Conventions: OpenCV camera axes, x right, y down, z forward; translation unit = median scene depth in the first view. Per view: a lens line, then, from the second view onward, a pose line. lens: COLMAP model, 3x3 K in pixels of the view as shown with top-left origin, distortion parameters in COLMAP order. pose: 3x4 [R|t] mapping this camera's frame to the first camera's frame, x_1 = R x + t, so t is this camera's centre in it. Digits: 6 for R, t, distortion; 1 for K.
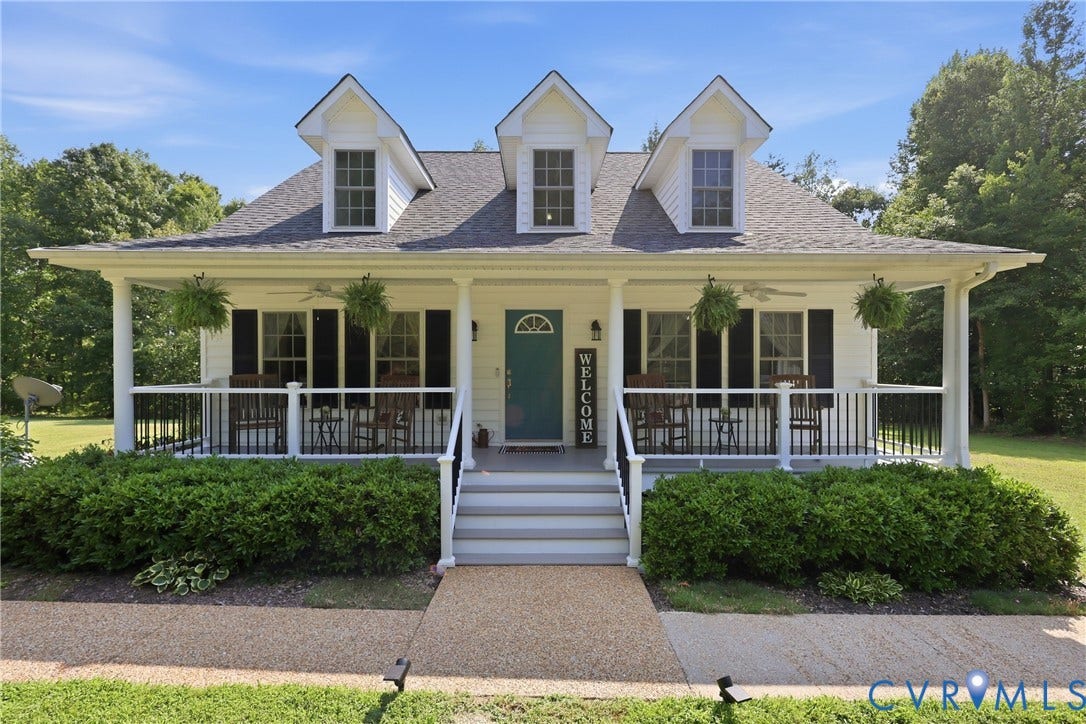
lens RADIAL K [[521.7, 0, 540.3], [0, 521.7, 364.4], [0, 0, 1]] dist [-0.010746, 0.003745]
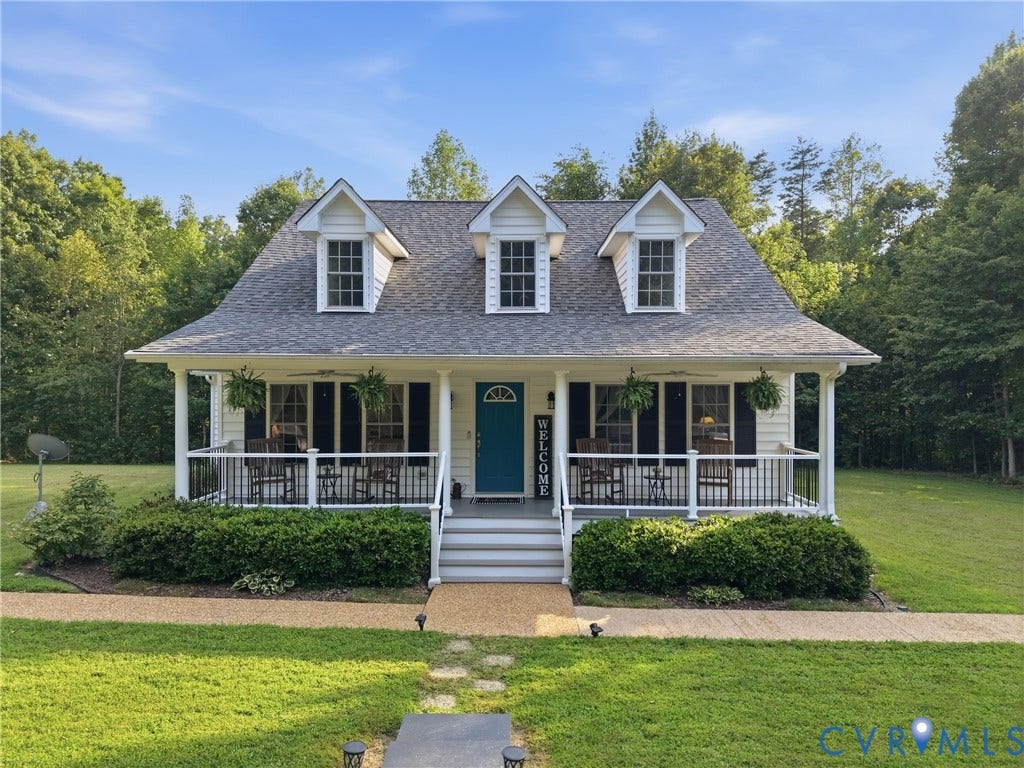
lens RADIAL K [[695.4, 0, 510.1], [0, 695.4, 380.1], [0, 0, 1]] dist [0.029185, -0.028301]
pose [[0.999928, 0.002092, -0.011816, 0.030385], [-0.002187, 0.999965, -0.008055, -0.098499], [0.011799, 0.008080, 0.999898, -0.585944]]
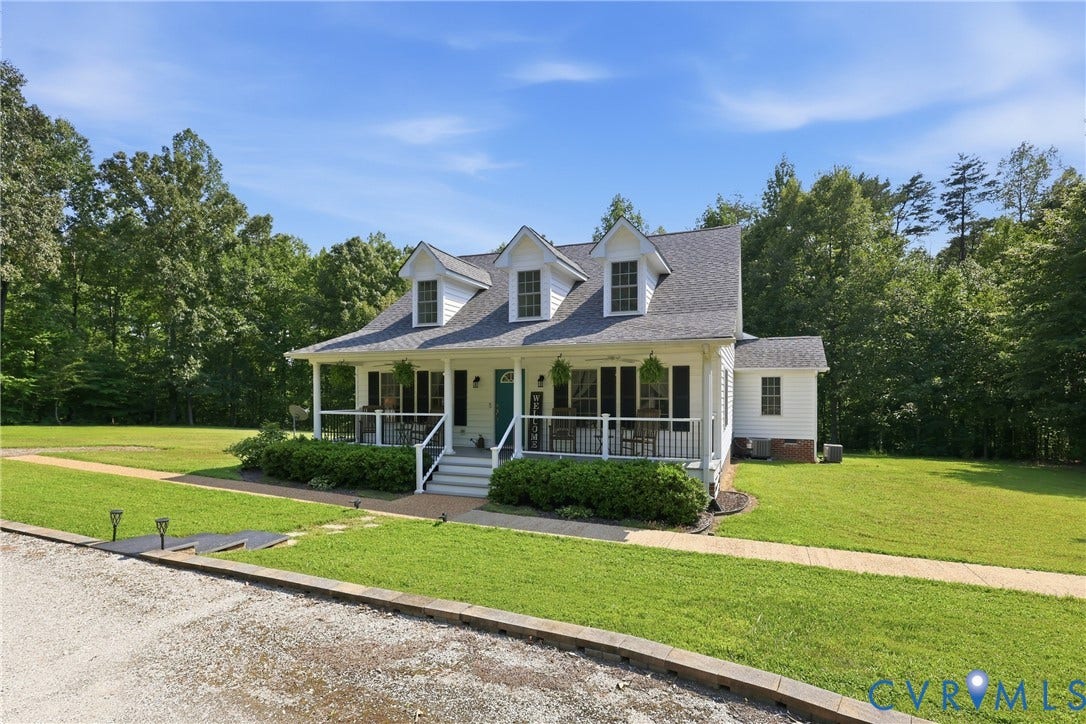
lens RADIAL K [[521.7, 0, 533.8], [0, 521.7, 396.2], [0, 0, 1]] dist [-0.010746, 0.003745]
pose [[0.922168, 0.003367, -0.386775, 0.743938], [0.000824, 0.999943, 0.010668, -0.034607], [0.386789, -0.010156, 0.922112, -0.570964]]
